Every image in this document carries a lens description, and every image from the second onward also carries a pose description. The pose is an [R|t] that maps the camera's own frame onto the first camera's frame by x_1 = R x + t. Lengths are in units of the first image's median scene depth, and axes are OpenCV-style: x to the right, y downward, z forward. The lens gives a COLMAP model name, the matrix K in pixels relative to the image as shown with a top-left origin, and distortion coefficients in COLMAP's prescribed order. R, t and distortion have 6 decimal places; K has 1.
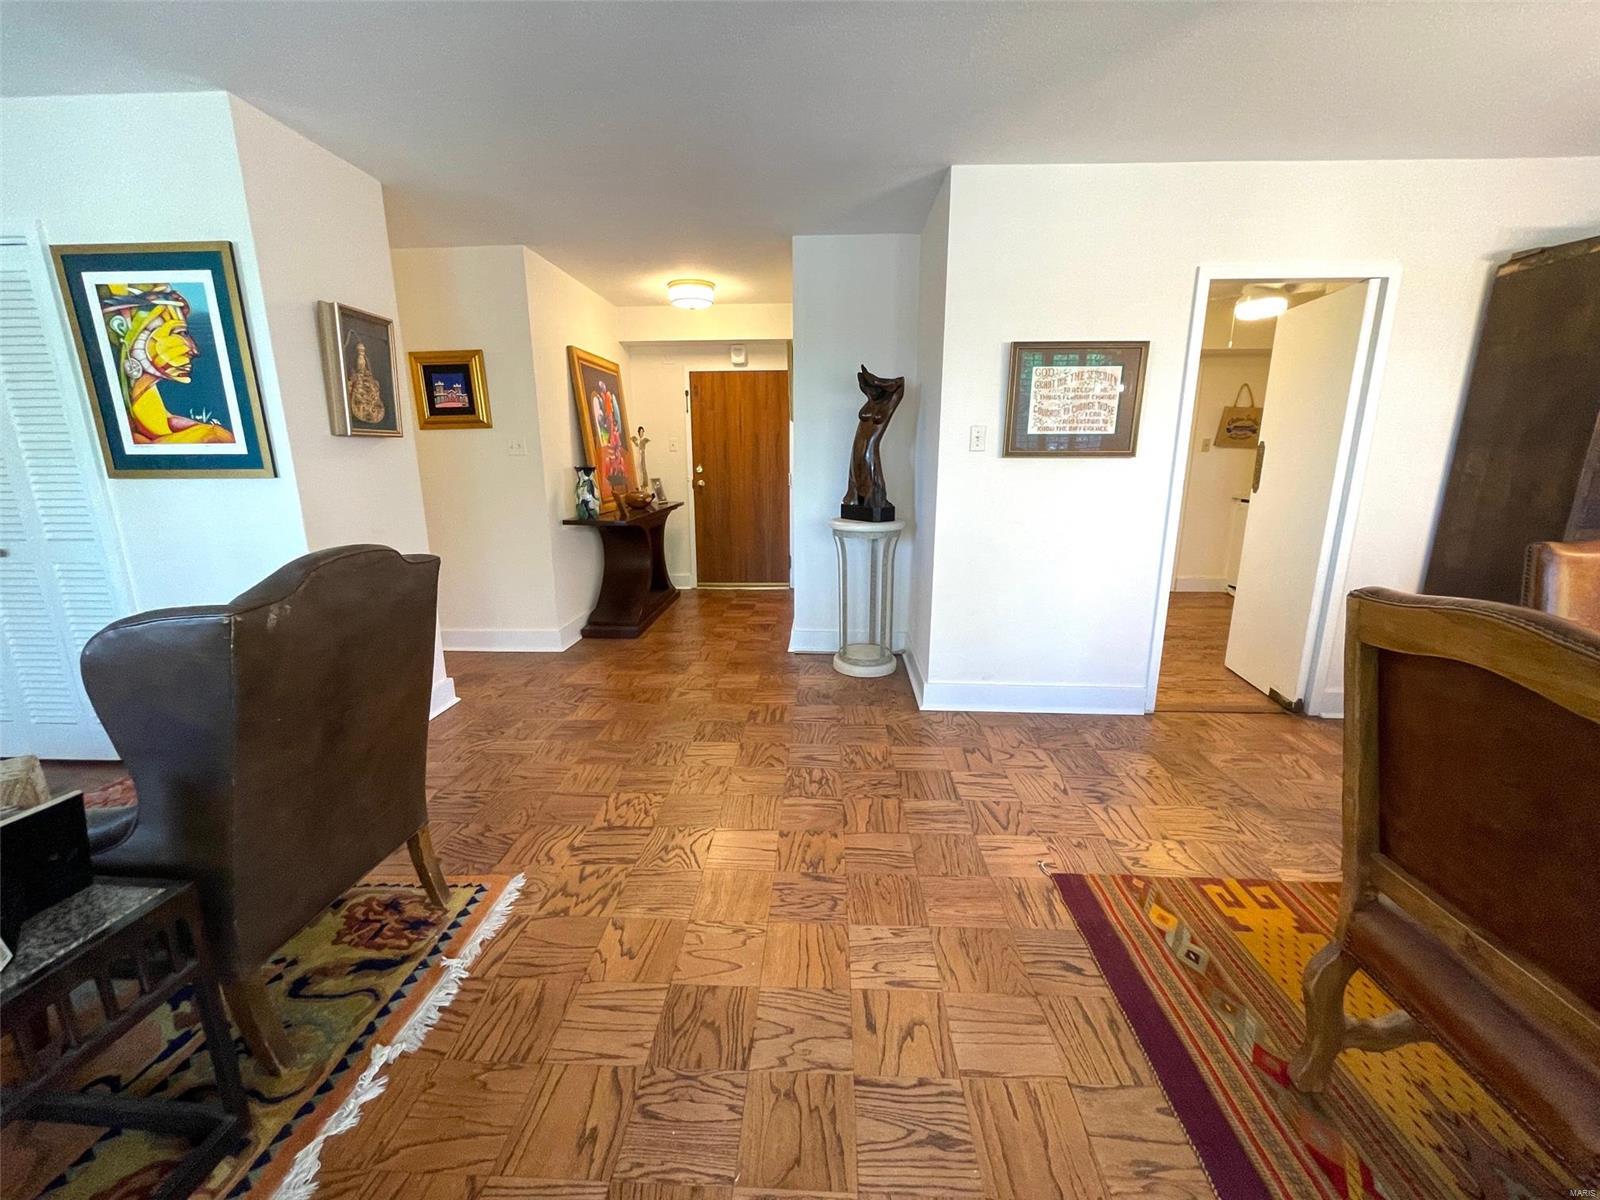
lens RADIAL K [[644.5, 0, 799.8], [0, 644.5, 599.3], [0, 0, 1]] dist [-0.002449, 0.000221]
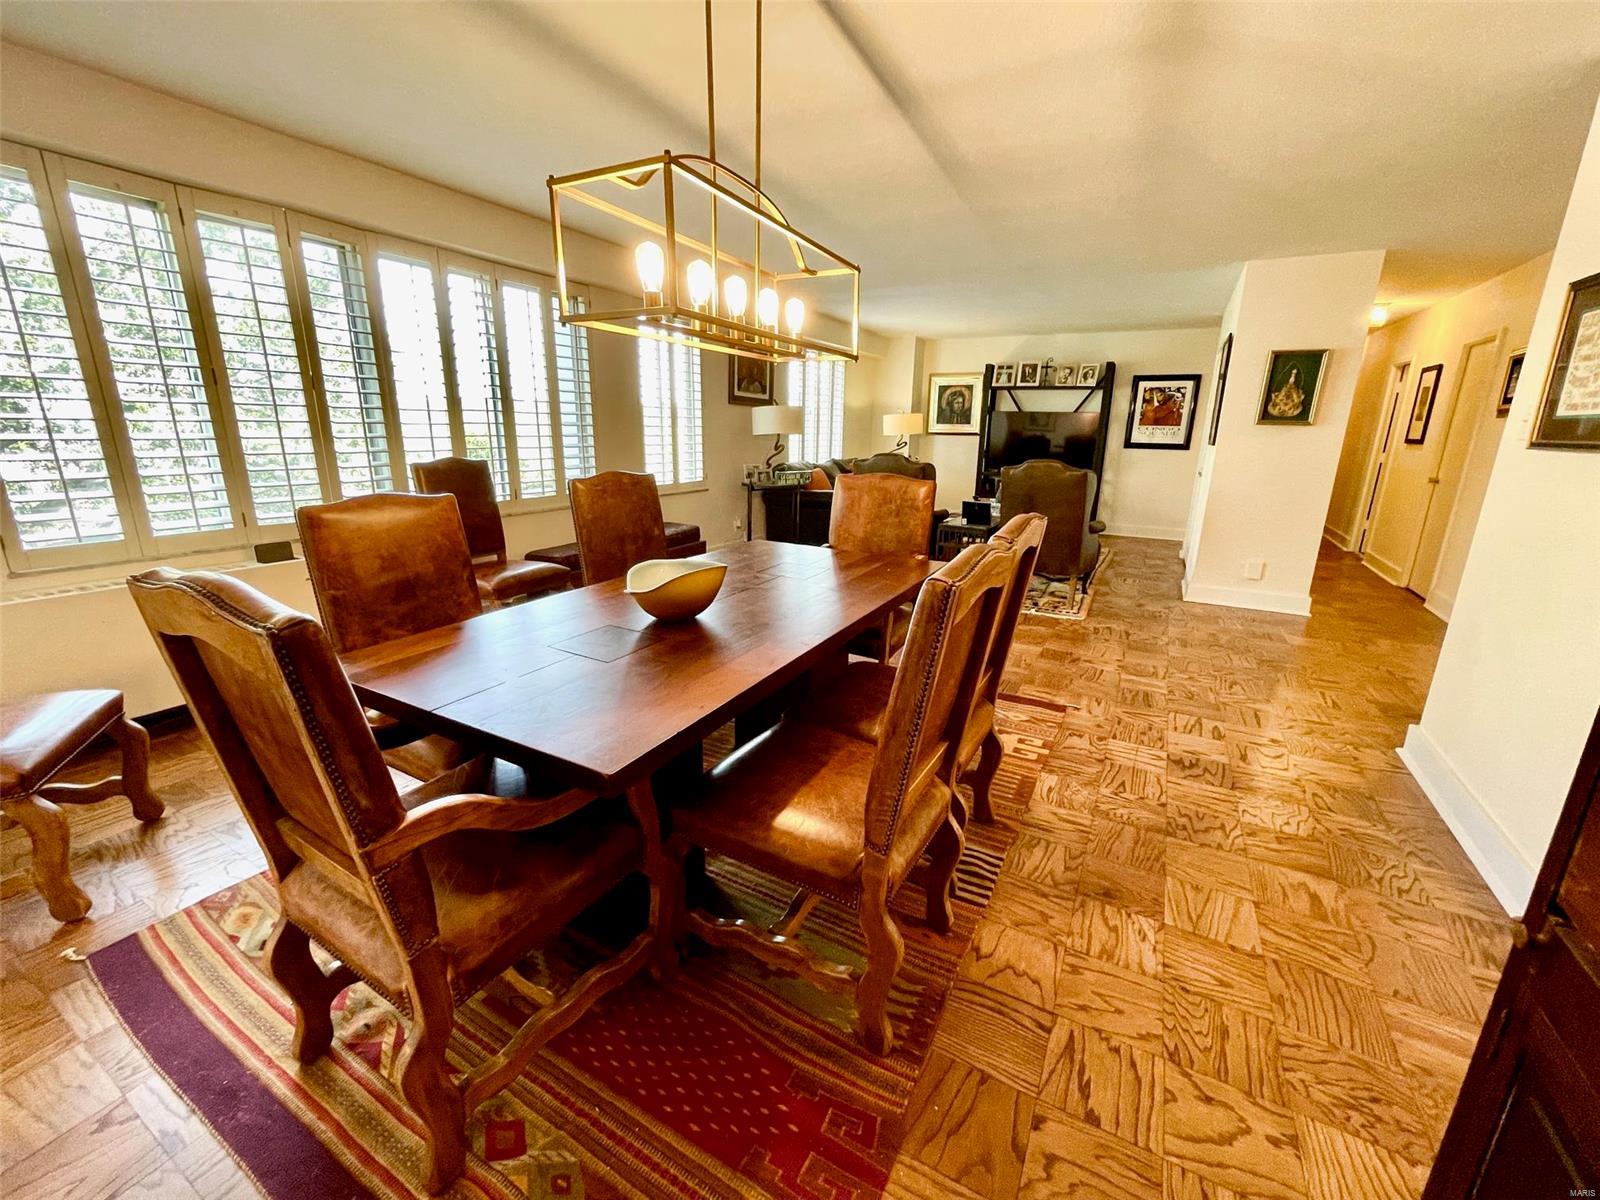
lens RADIAL K [[644.5, 0, 798.5], [0, 644.5, 598.5], [0, 0, 1]] dist [-0.002449, 0.000221]
pose [[-0.448305, 0.227248, -0.864512, 1.431979], [-0.215066, 0.911314, 0.351076, -0.158126], [0.867623, 0.343316, -0.359673, 0.662498]]
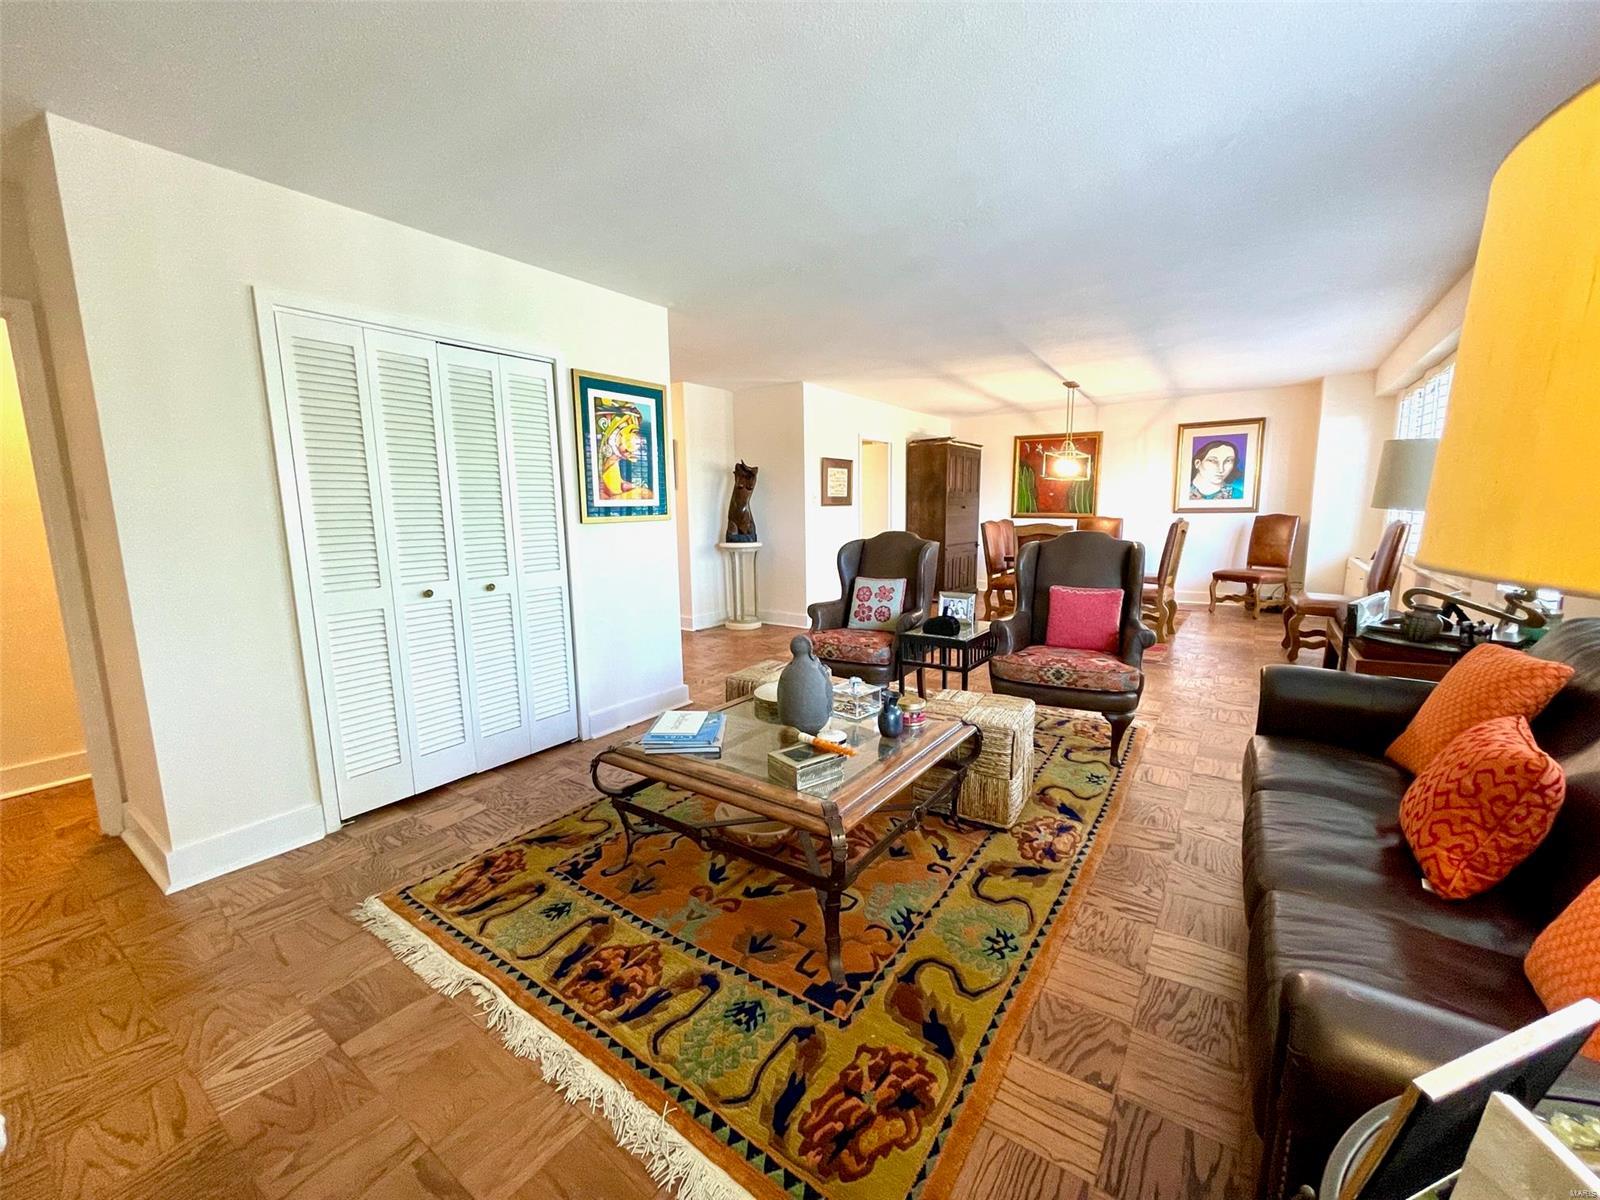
lens RADIAL K [[644.5, 0, 798.4], [0, 644.5, 600.9], [0, 0, 1]] dist [-0.002449, 0.000221]
pose [[0.538375, -0.130254, 0.832578, -1.785741], [0.205483, 0.978452, 0.020203, 0.044150], [-0.817269, 0.160204, 0.553539, -0.137318]]
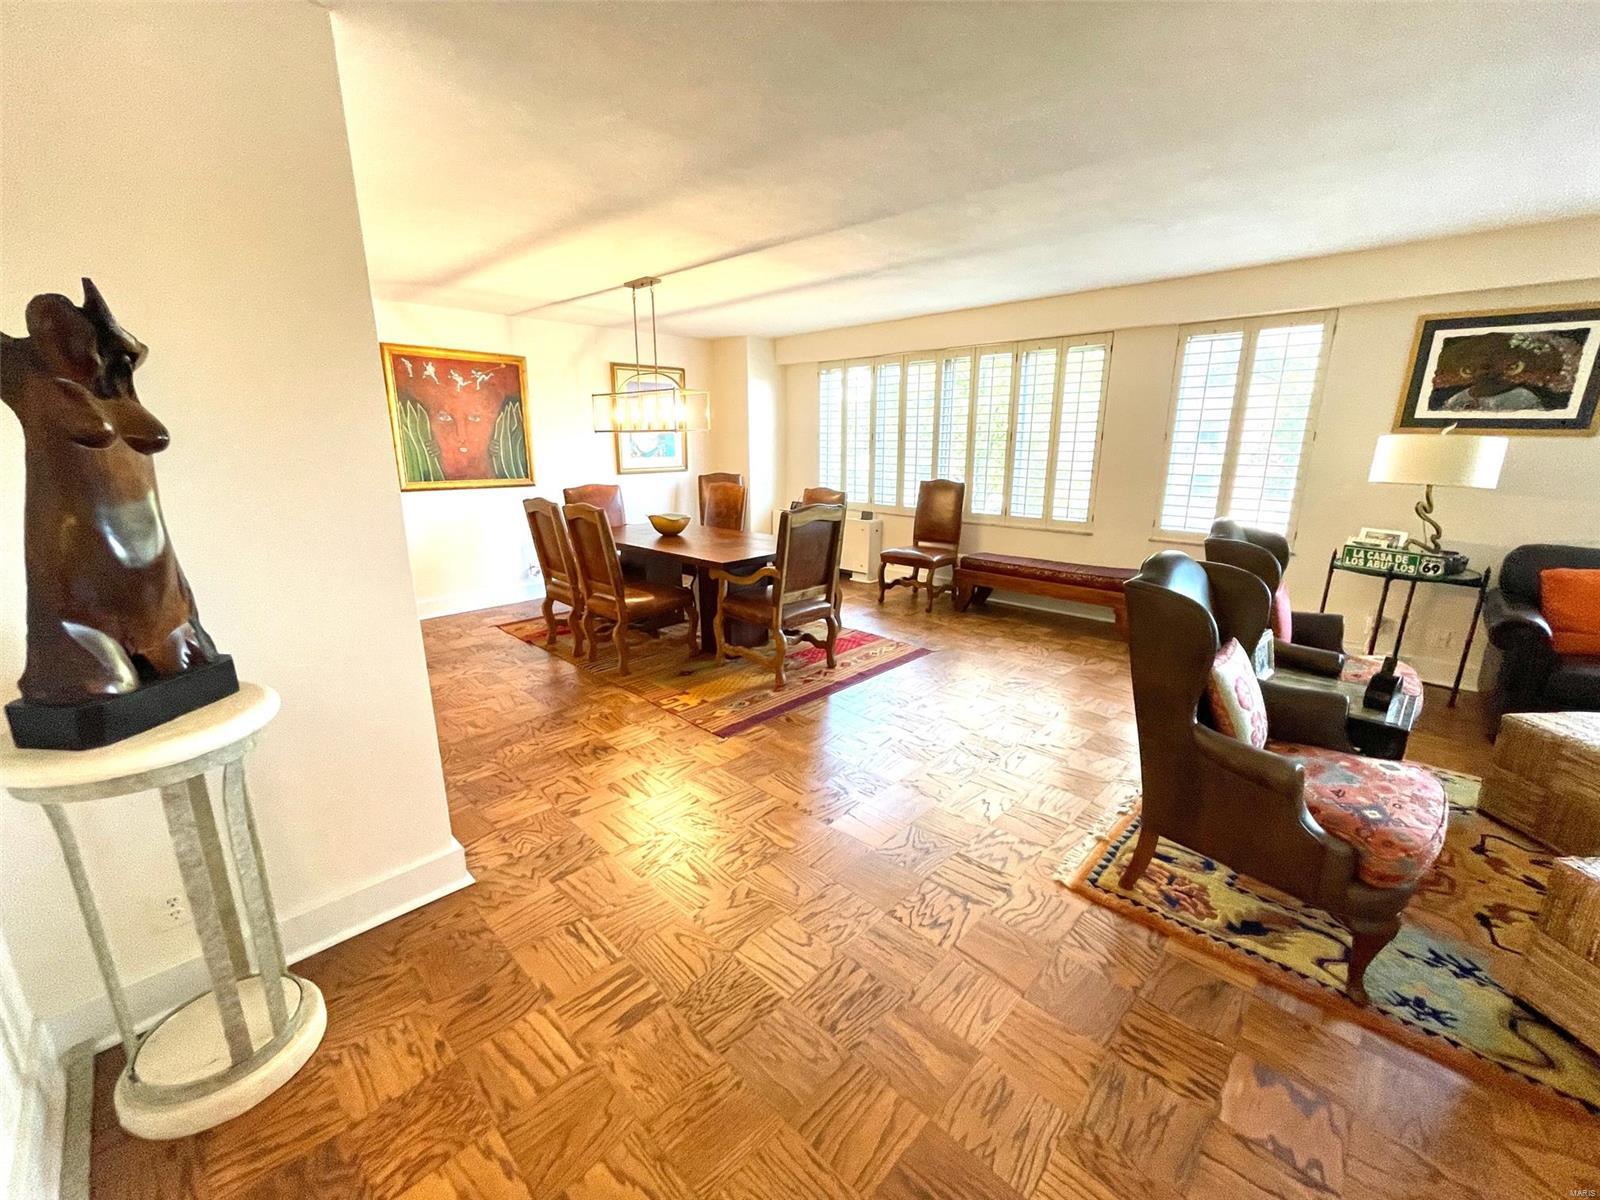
lens RADIAL K [[644.5, 0, 799.9], [0, 644.5, 597.6], [0, 0, 1]] dist [-0.002449, 0.000221]
pose [[-0.750556, -0.156963, 0.641895, -0.526877], [0.151172, 0.904834, 0.398023, -0.363843], [-0.643283, 0.395775, -0.655400, 1.305456]]
